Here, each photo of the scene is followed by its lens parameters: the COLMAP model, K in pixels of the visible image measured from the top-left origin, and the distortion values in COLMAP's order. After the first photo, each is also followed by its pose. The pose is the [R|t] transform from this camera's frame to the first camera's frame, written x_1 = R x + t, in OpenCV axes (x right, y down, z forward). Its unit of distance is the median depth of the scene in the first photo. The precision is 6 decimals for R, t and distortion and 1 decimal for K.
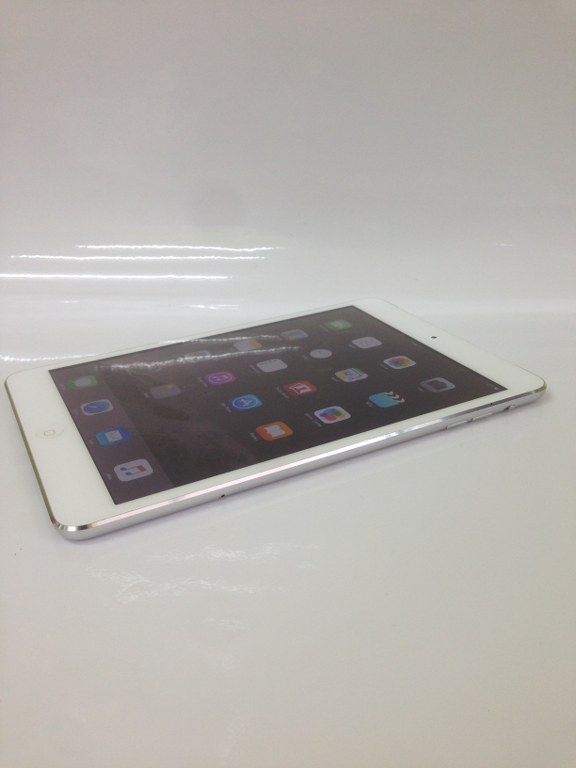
lens RADIAL K [[717.3, 0, 284.9], [0, 717.3, 382.6], [0, 0, 1]] dist [0.005888, 0.006357]
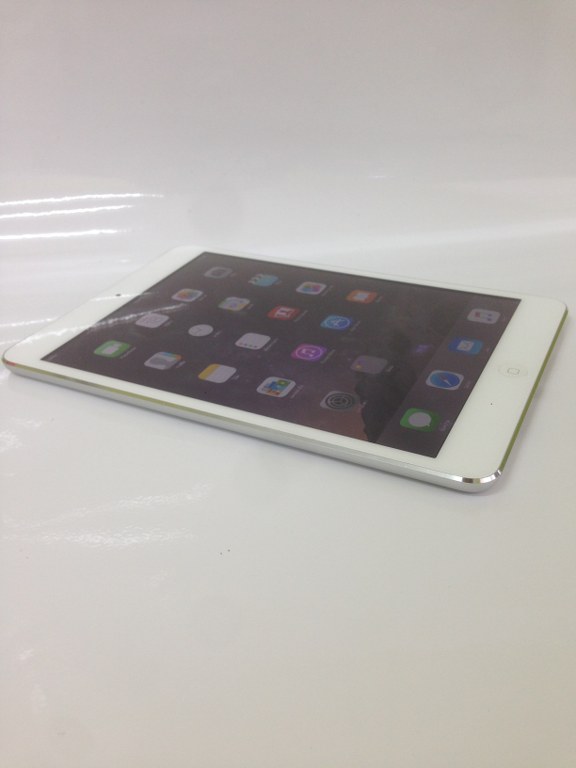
lens RADIAL K [[732.1, 0, 285.0], [0, 732.1, 387.9], [0, 0, 1]] dist [0.004404, 0.005351]
pose [[-0.590401, -0.365177, 0.719772, -0.782945], [0.414419, 0.628097, 0.658597, -0.621710], [-0.692592, 0.687124, -0.219493, 1.315700]]
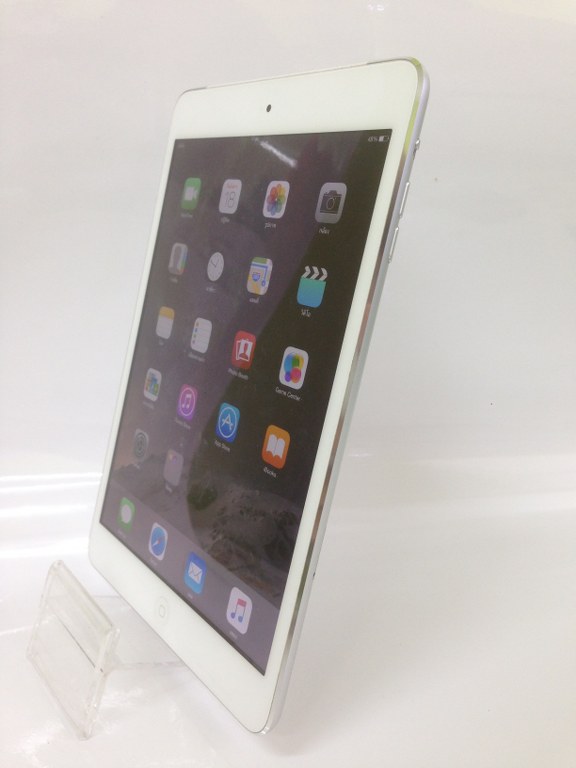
lens RADIAL K [[717.3, 0, 284.9], [0, 717.3, 382.6], [0, 0, 1]] dist [0.005888, 0.006357]
pose [[0.495156, -0.760574, -0.419938, 0.353081], [0.865148, 0.387353, 0.318554, -0.193074], [-0.079620, -0.521042, 0.849809, 0.305274]]
